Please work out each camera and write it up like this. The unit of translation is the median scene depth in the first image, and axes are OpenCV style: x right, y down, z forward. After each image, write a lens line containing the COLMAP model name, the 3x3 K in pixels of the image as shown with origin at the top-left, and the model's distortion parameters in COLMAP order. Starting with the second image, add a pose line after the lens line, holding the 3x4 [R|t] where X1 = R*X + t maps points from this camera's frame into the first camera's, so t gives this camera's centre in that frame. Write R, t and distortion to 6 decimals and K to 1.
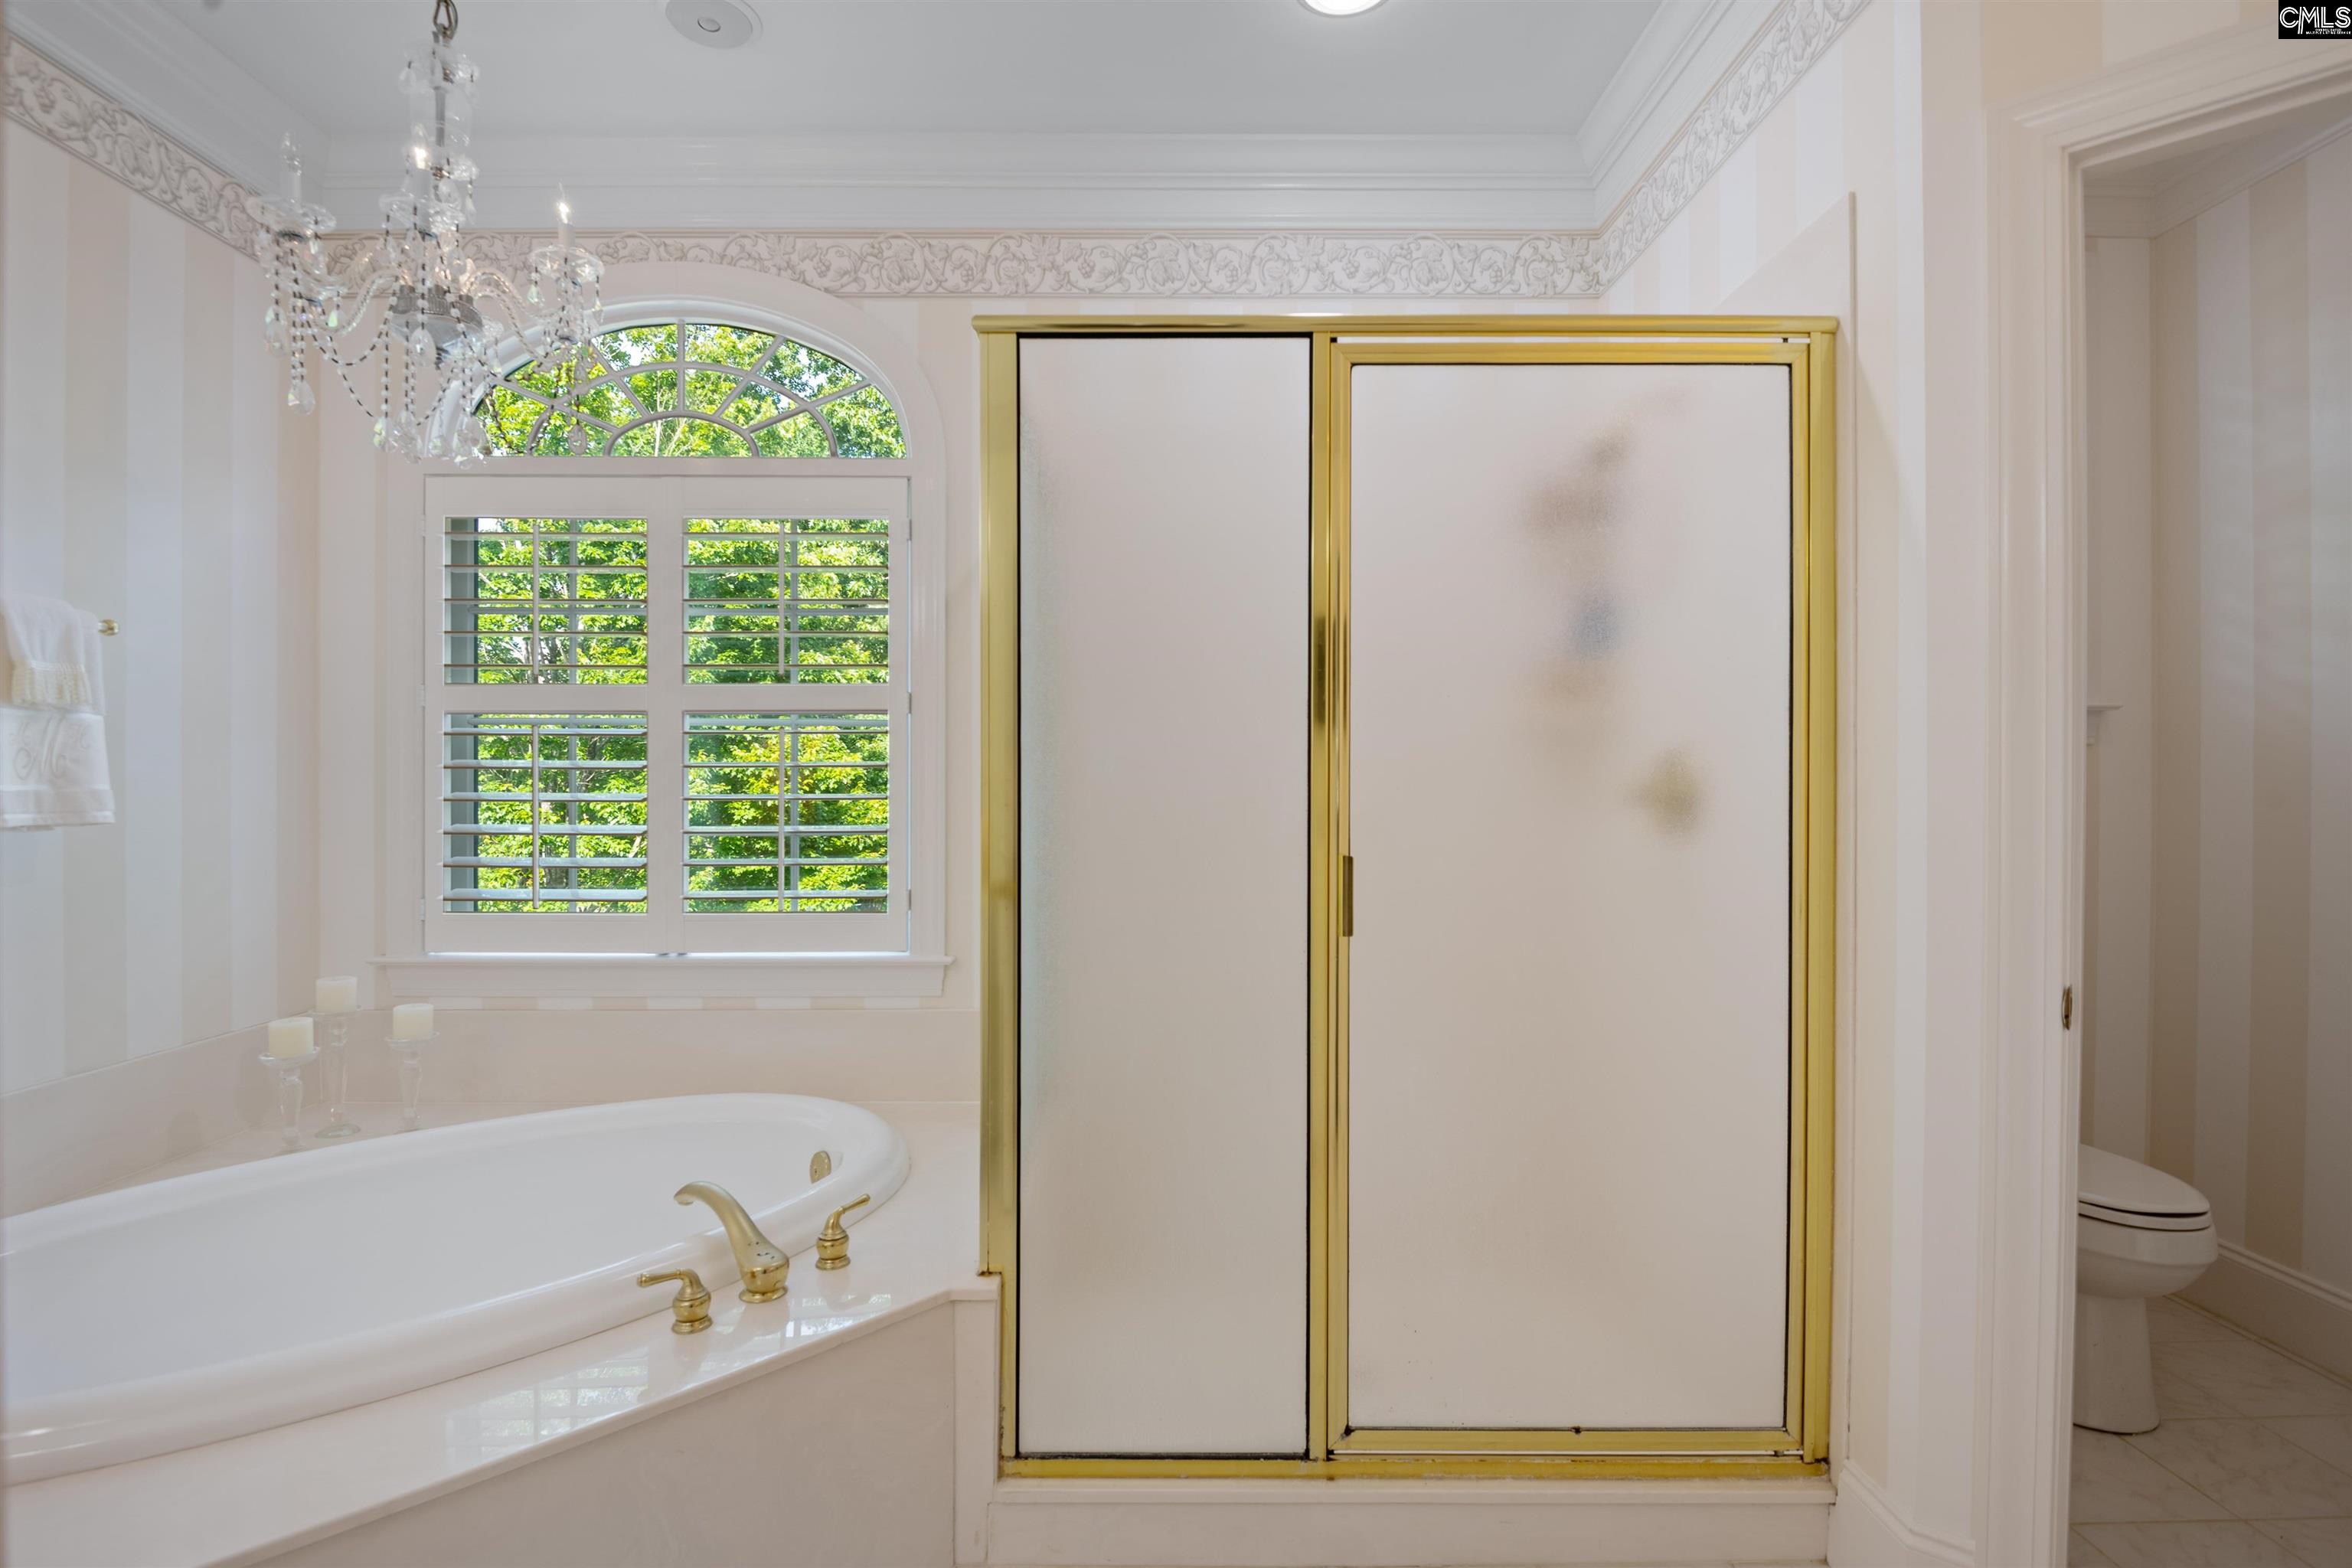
lens RADIAL K [[1153.0, 0, 1170.2], [0, 1153.0, 792.7], [0, 0, 1]] dist [-0.003330, -0.000768]
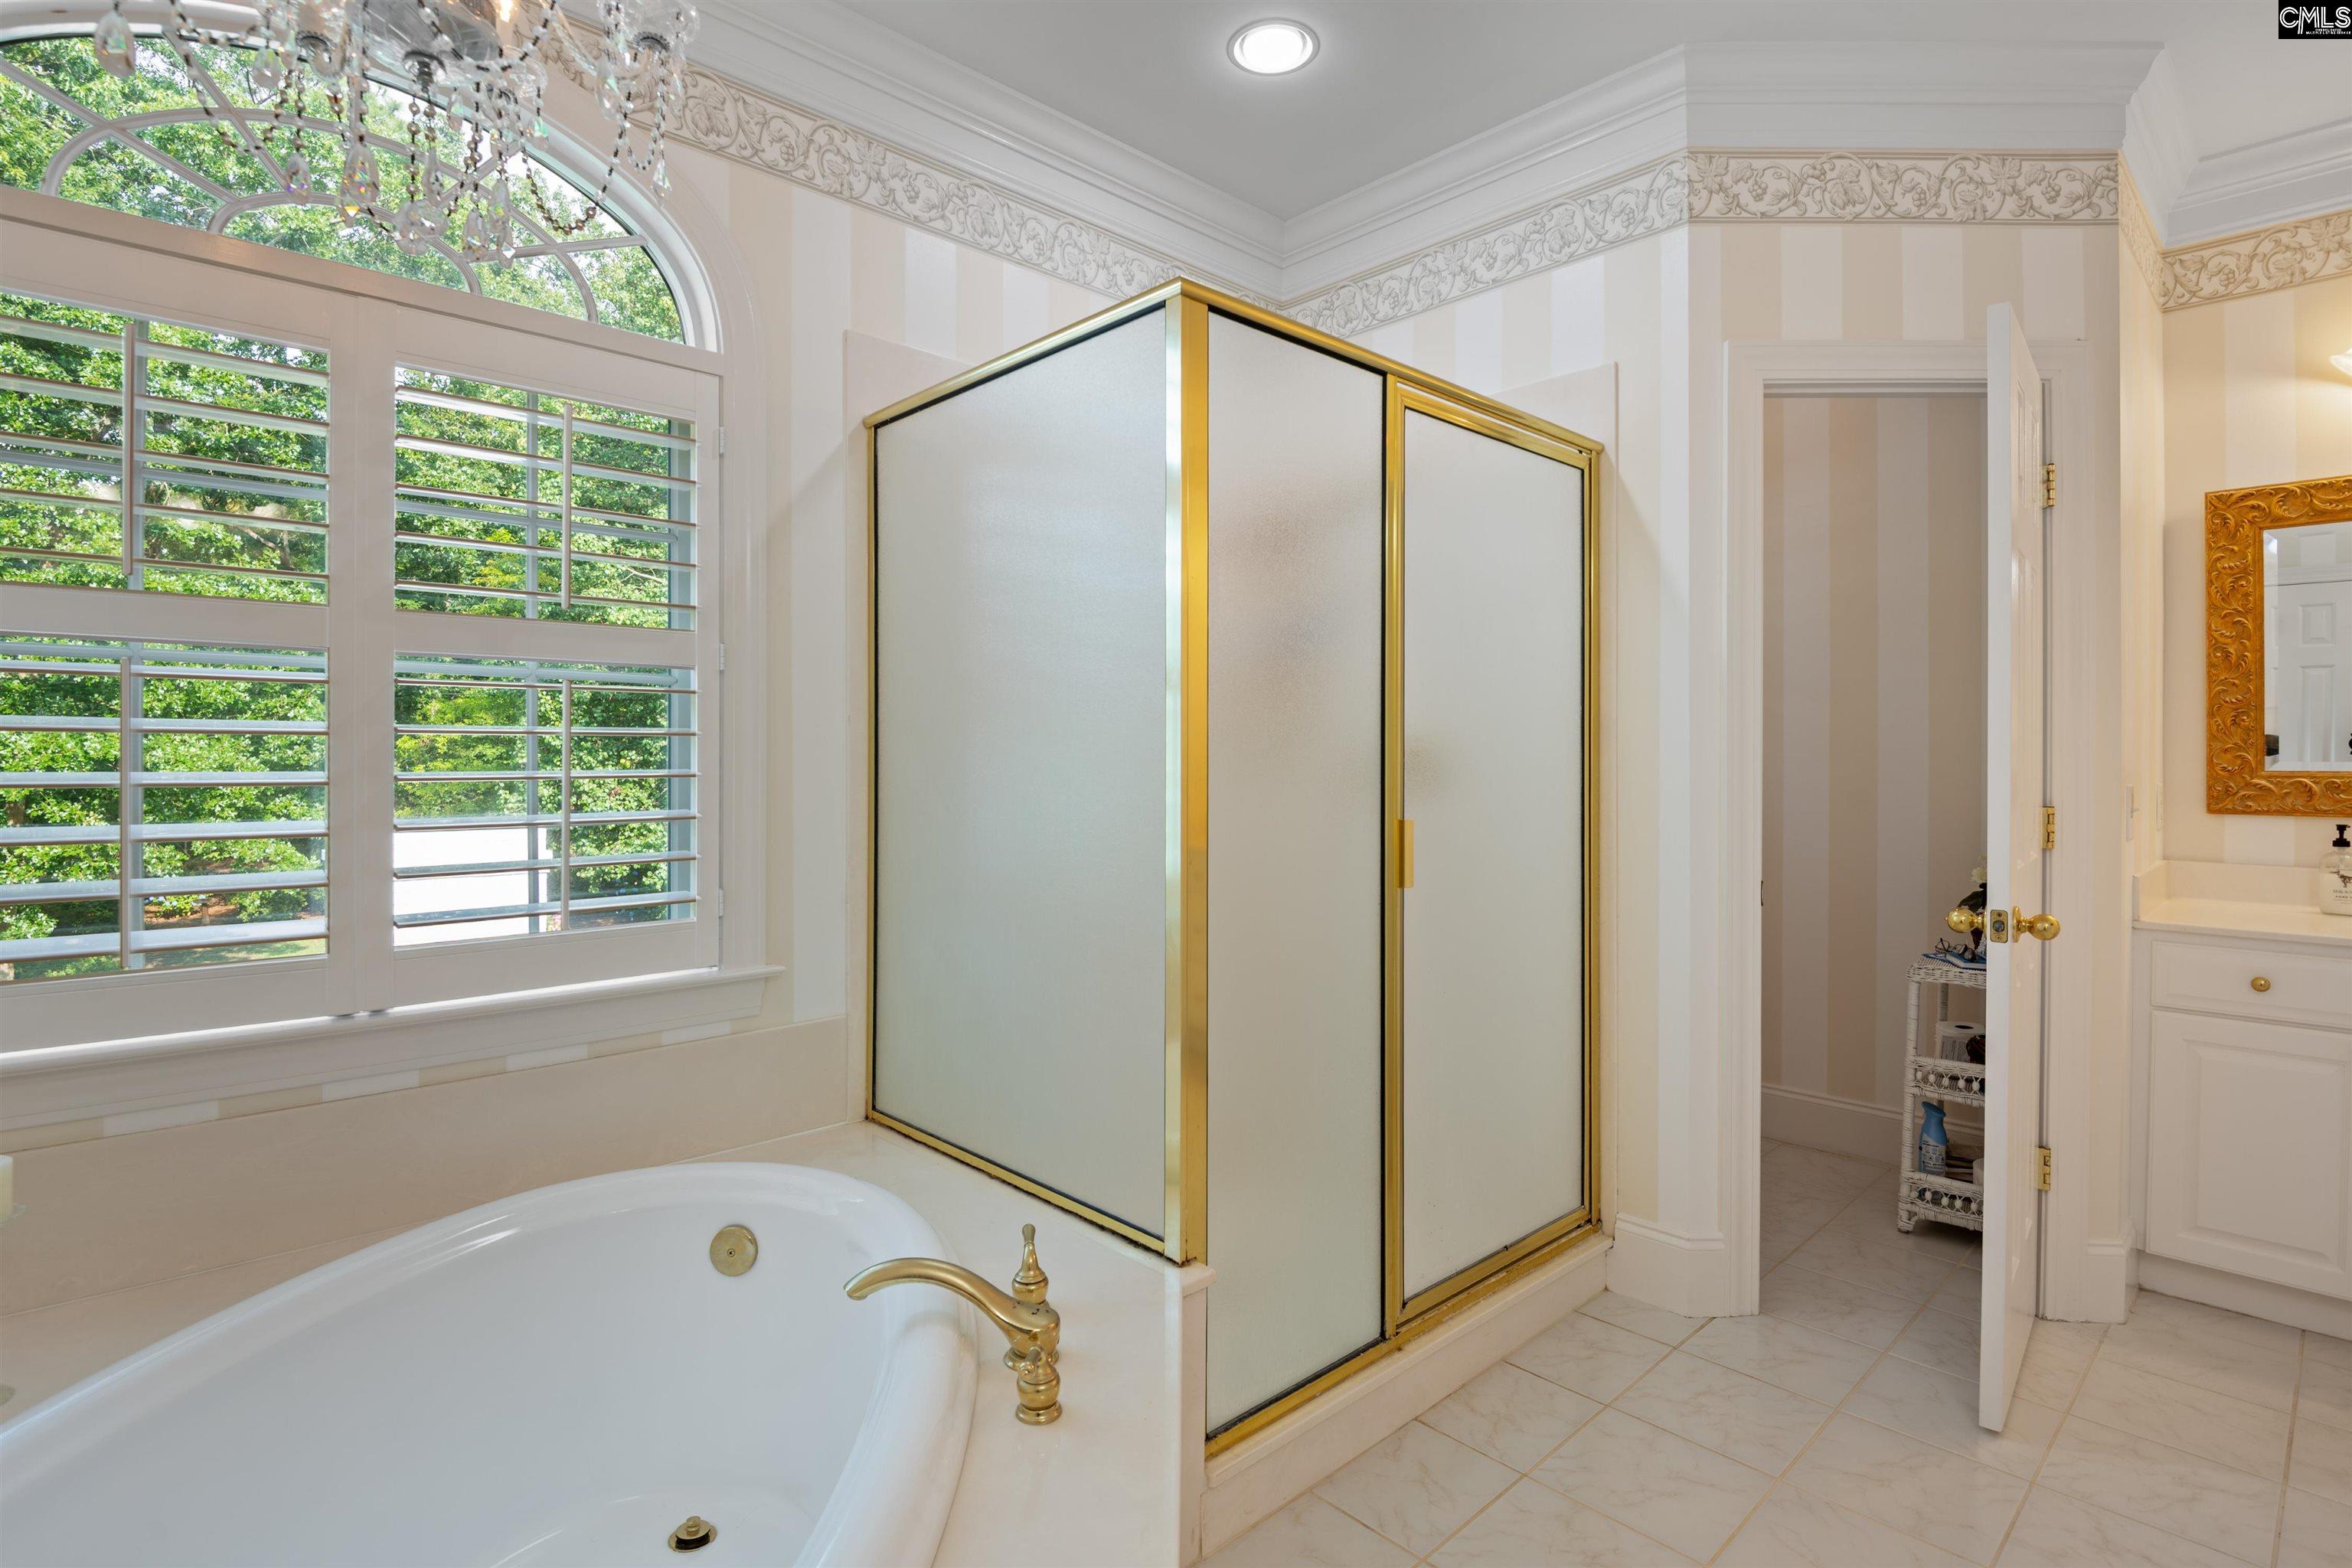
lens RADIAL K [[1153.0, 0, 1170.4], [0, 1153.0, 770.6], [0, 0, 1]] dist [-0.003330, -0.000768]
pose [[0.731318, -0.005253, 0.682017, -0.665745], [0.002928, 0.999985, 0.004562, -0.002609], [-0.682031, -0.001339, 0.731322, 0.236745]]
